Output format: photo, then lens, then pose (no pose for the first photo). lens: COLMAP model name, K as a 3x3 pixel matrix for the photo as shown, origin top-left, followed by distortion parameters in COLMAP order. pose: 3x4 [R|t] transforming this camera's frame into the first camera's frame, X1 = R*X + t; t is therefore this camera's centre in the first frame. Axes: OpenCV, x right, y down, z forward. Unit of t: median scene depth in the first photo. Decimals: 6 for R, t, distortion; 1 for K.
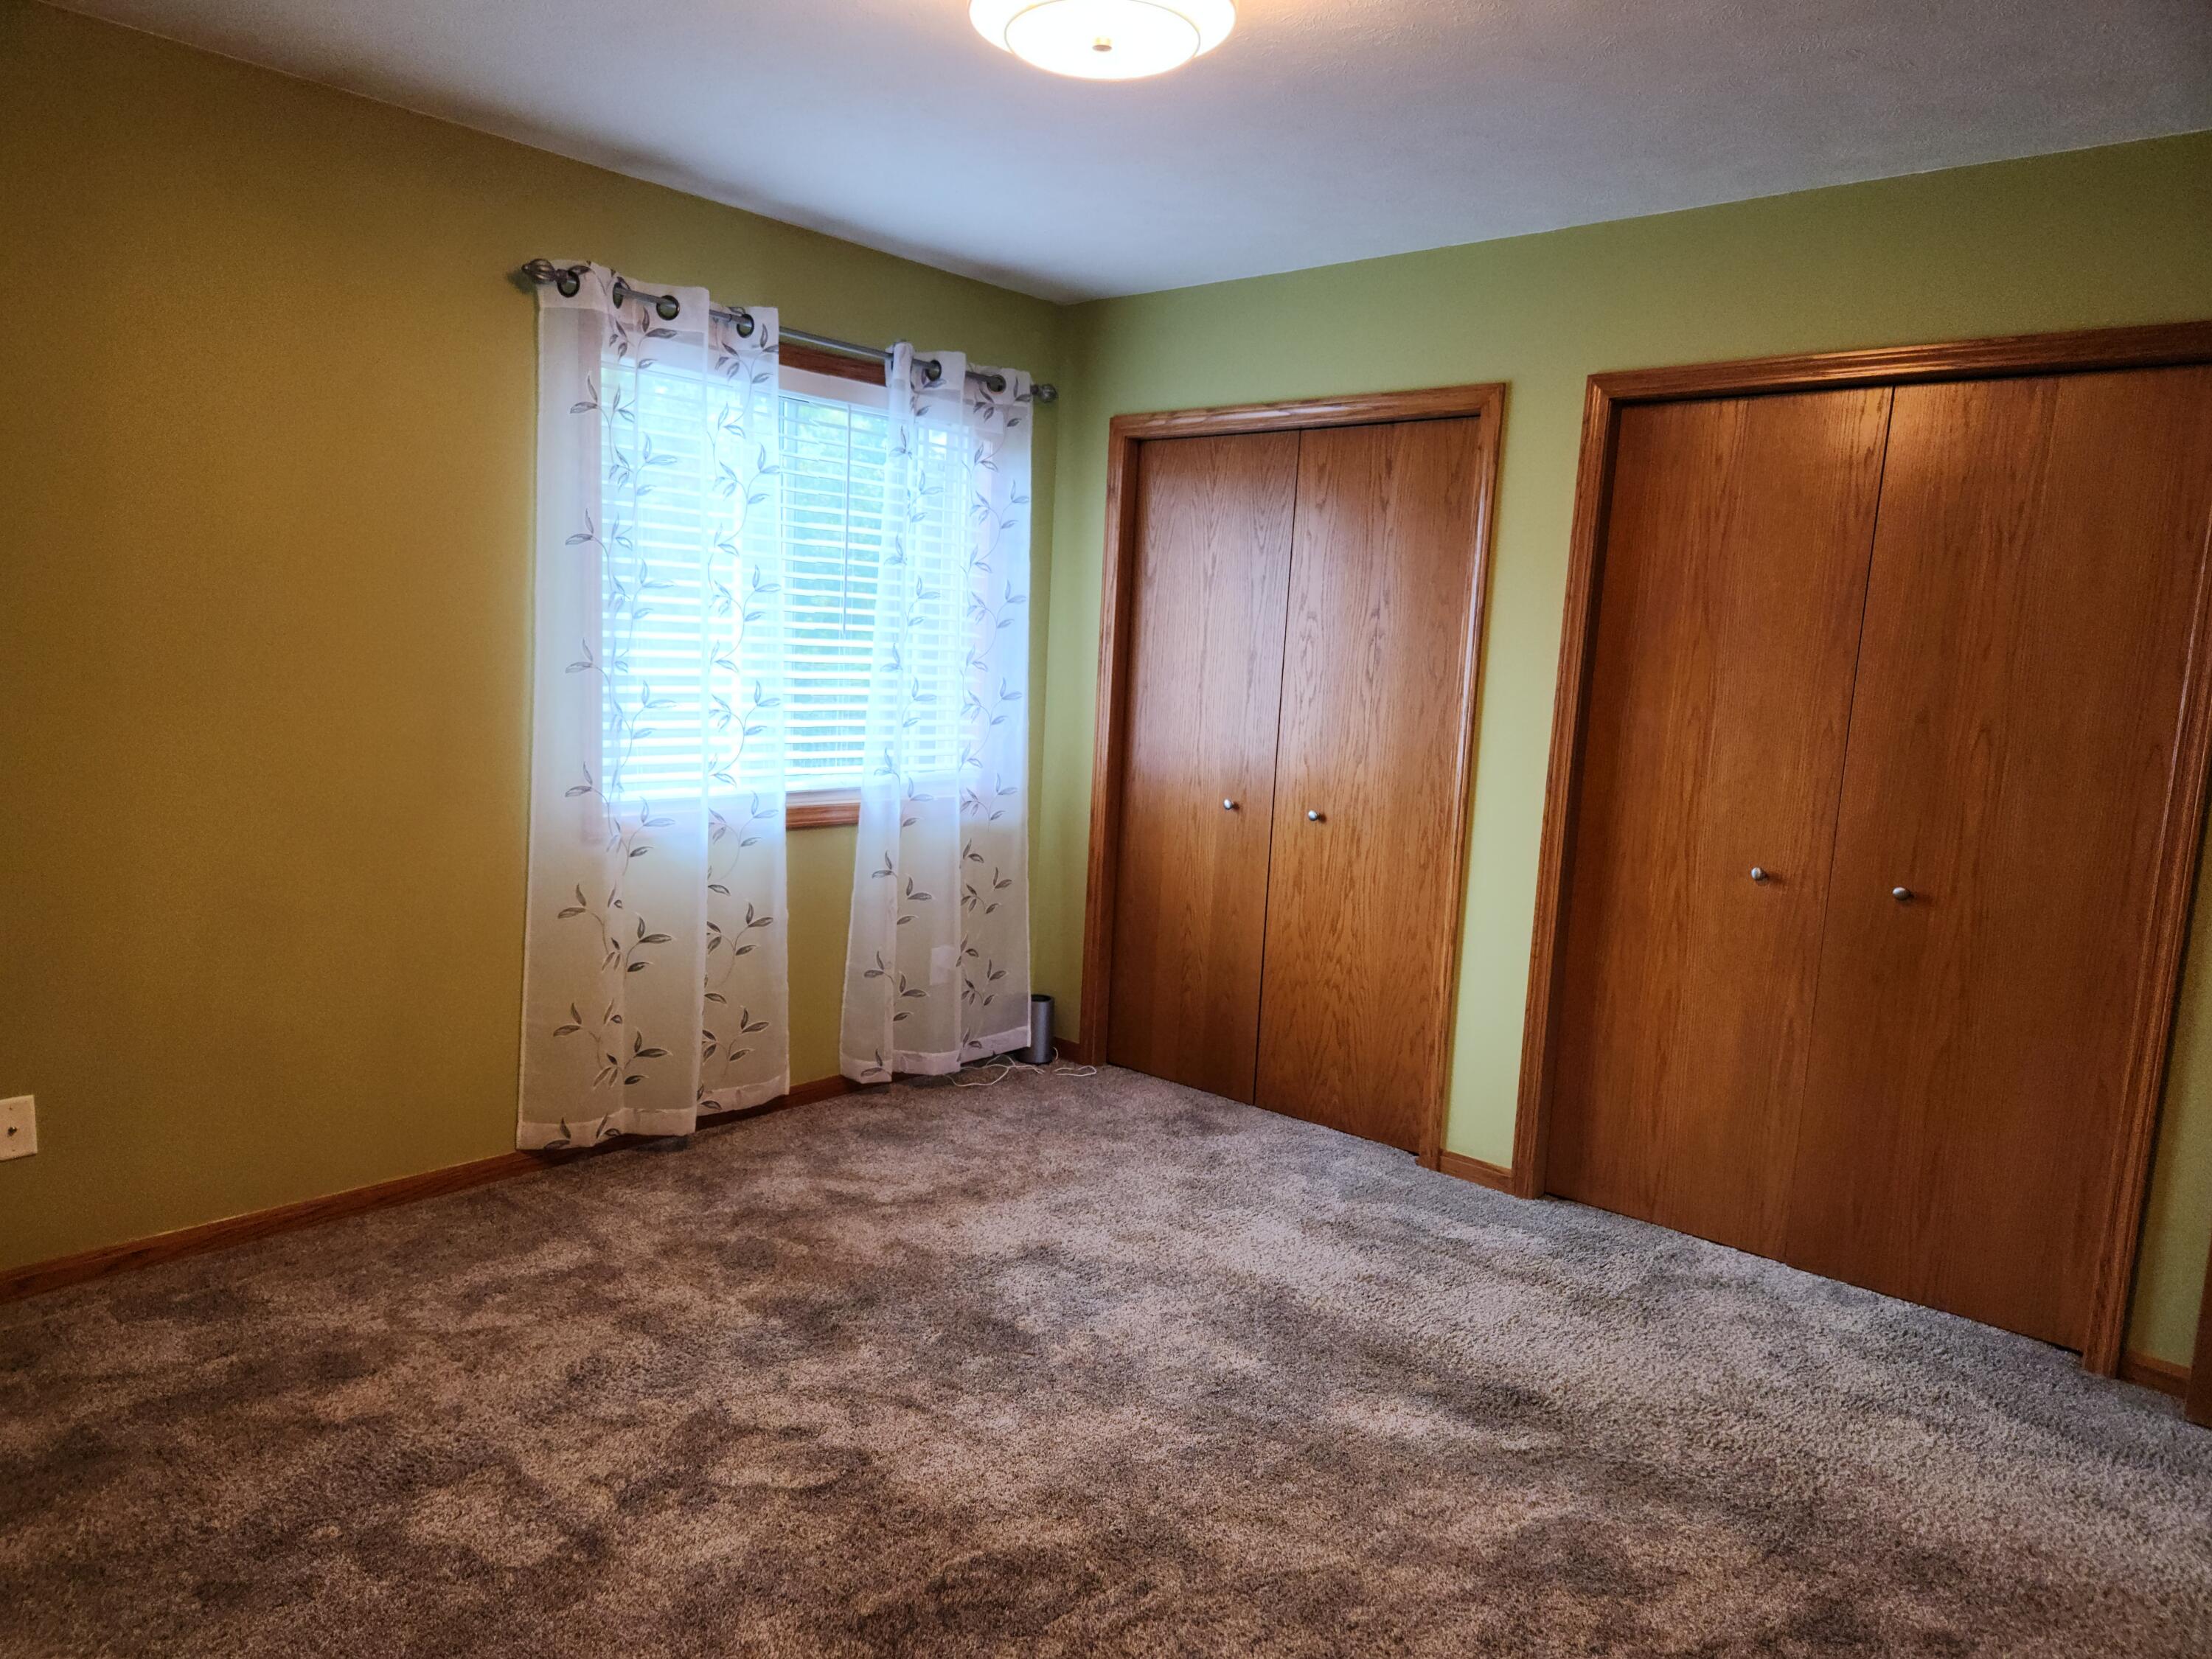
lens RADIAL K [[1472.3, 0, 1089.8], [0, 1472.3, 847.1], [0, 0, 1]] dist [0.071370, -0.058526]
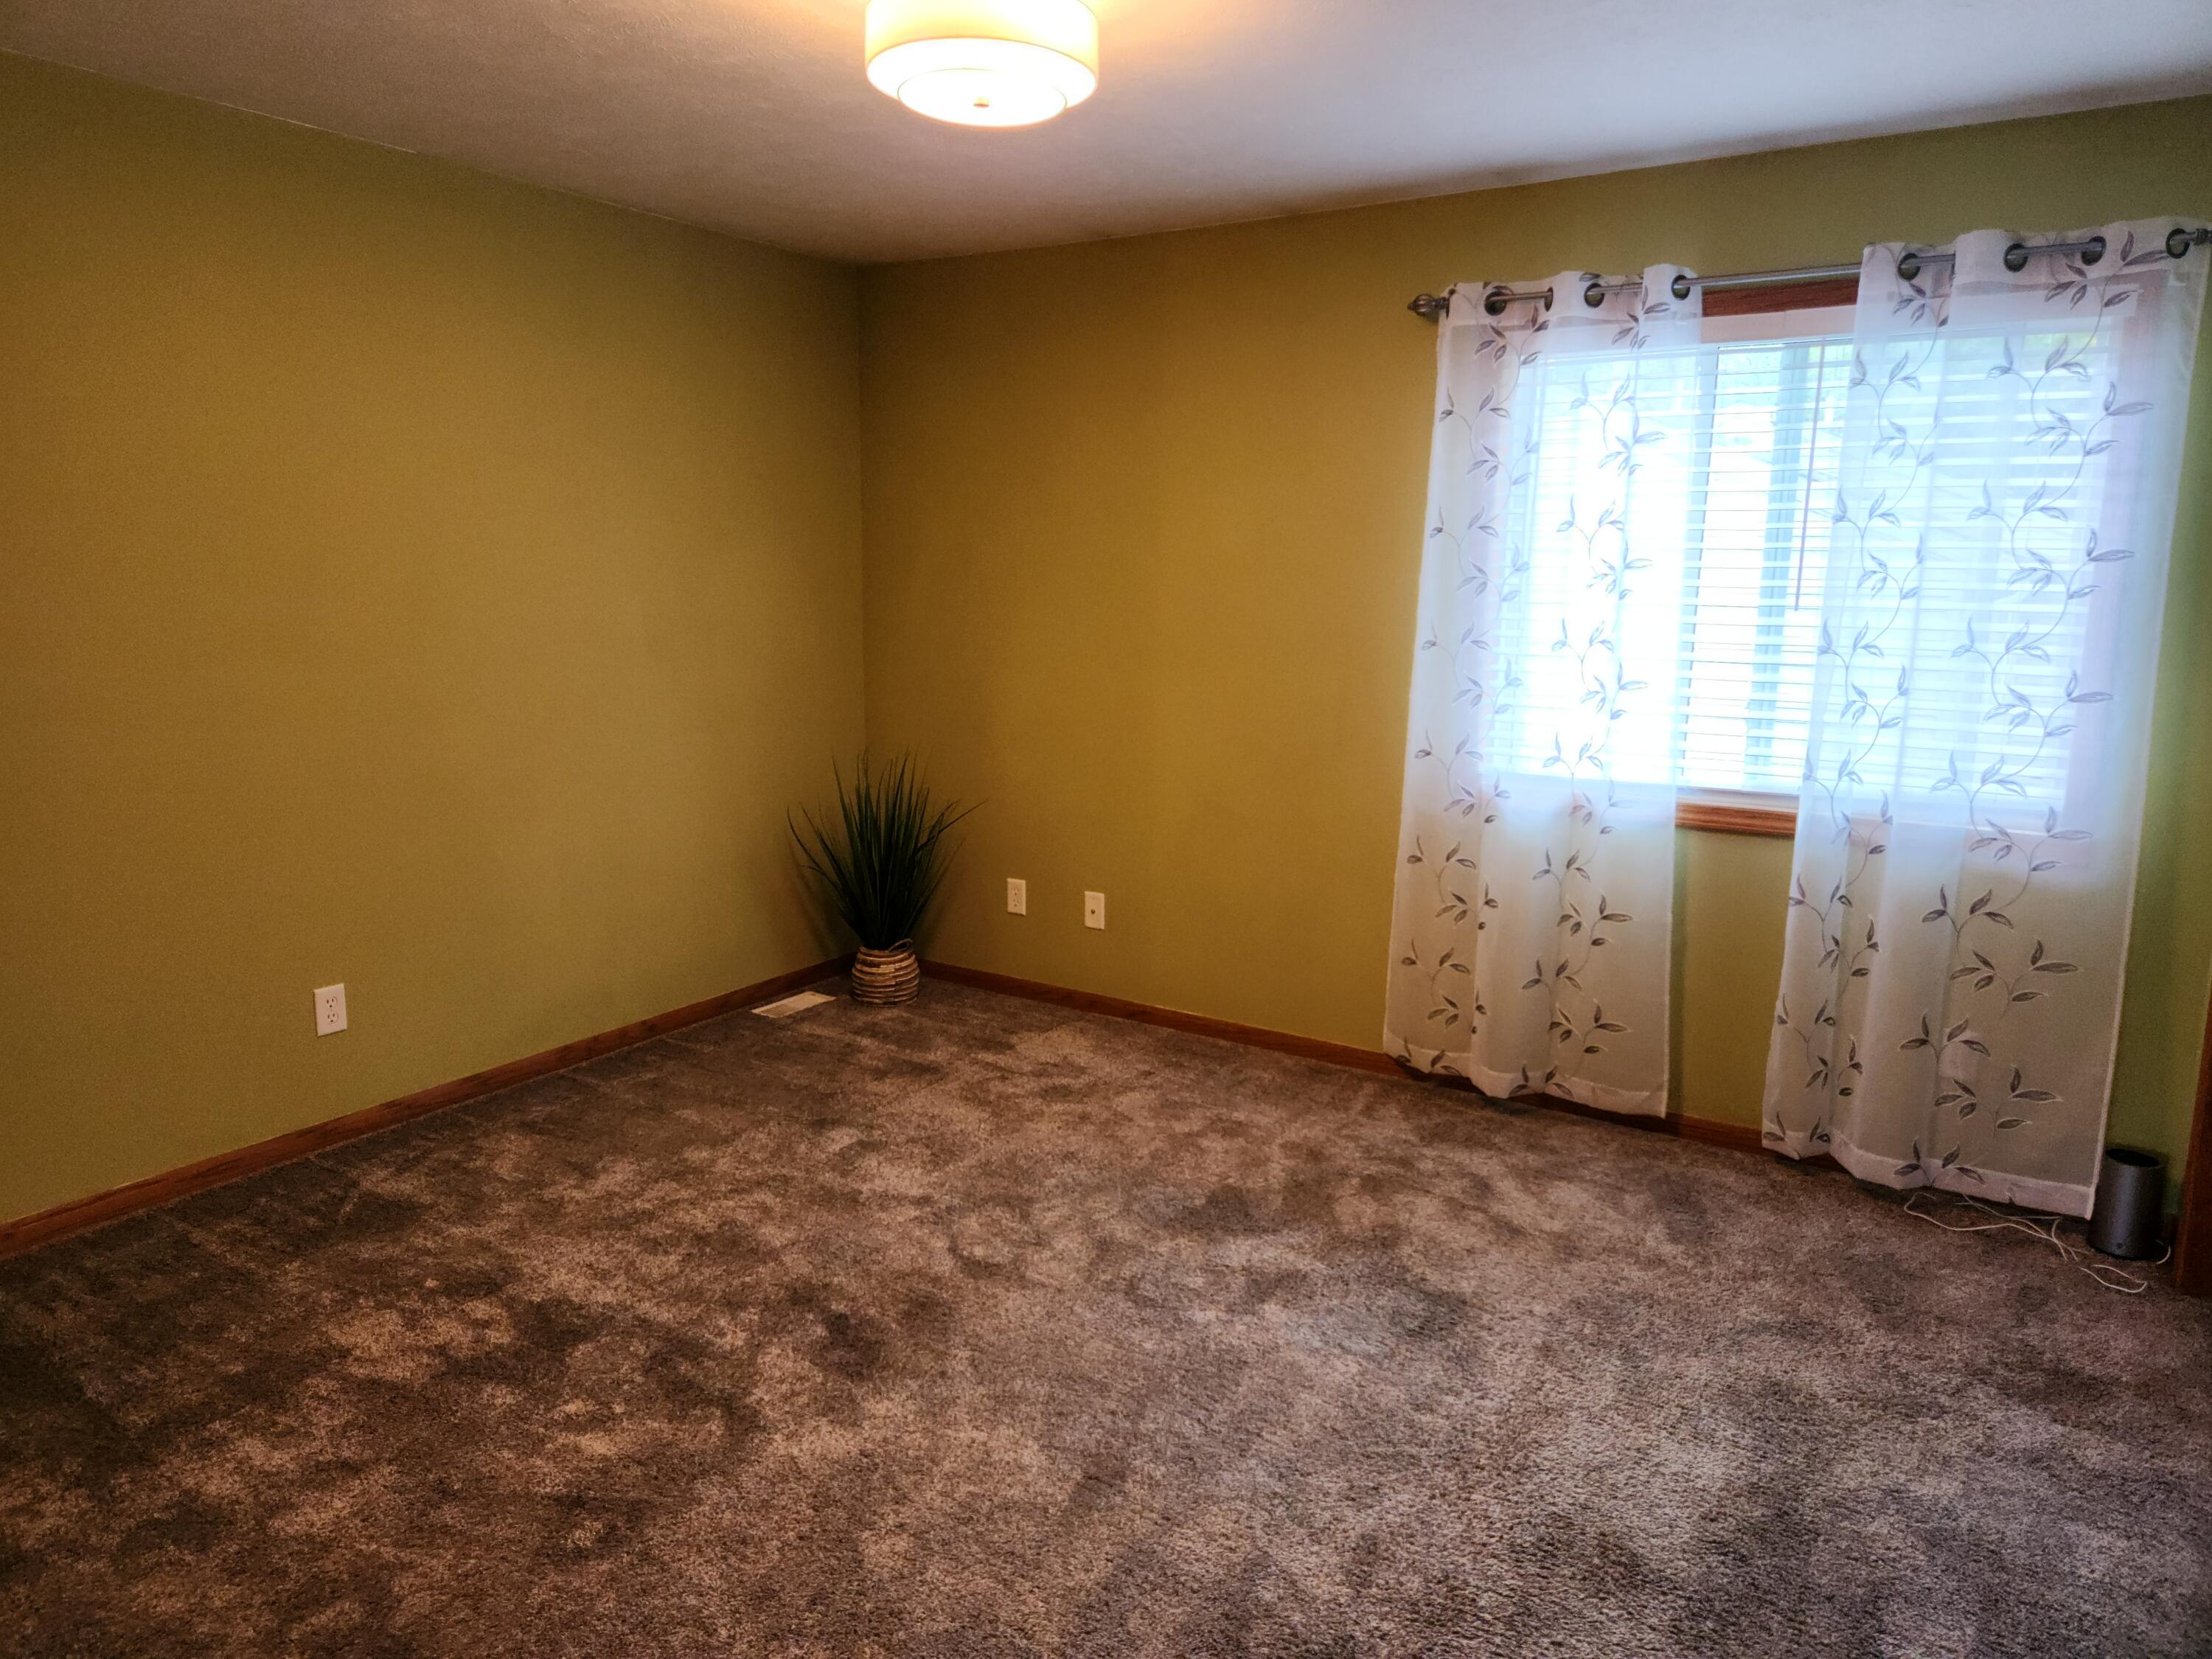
lens RADIAL K [[1472.3, 0, 1092.4], [0, 1472.3, 806.6], [0, 0, 1]] dist [0.071370, -0.058526]
pose [[0.162210, 0.120442, -0.979378, 0.662658], [-0.137231, 0.985631, 0.098482, -0.068548], [0.977167, 0.118426, 0.176408, 0.509273]]
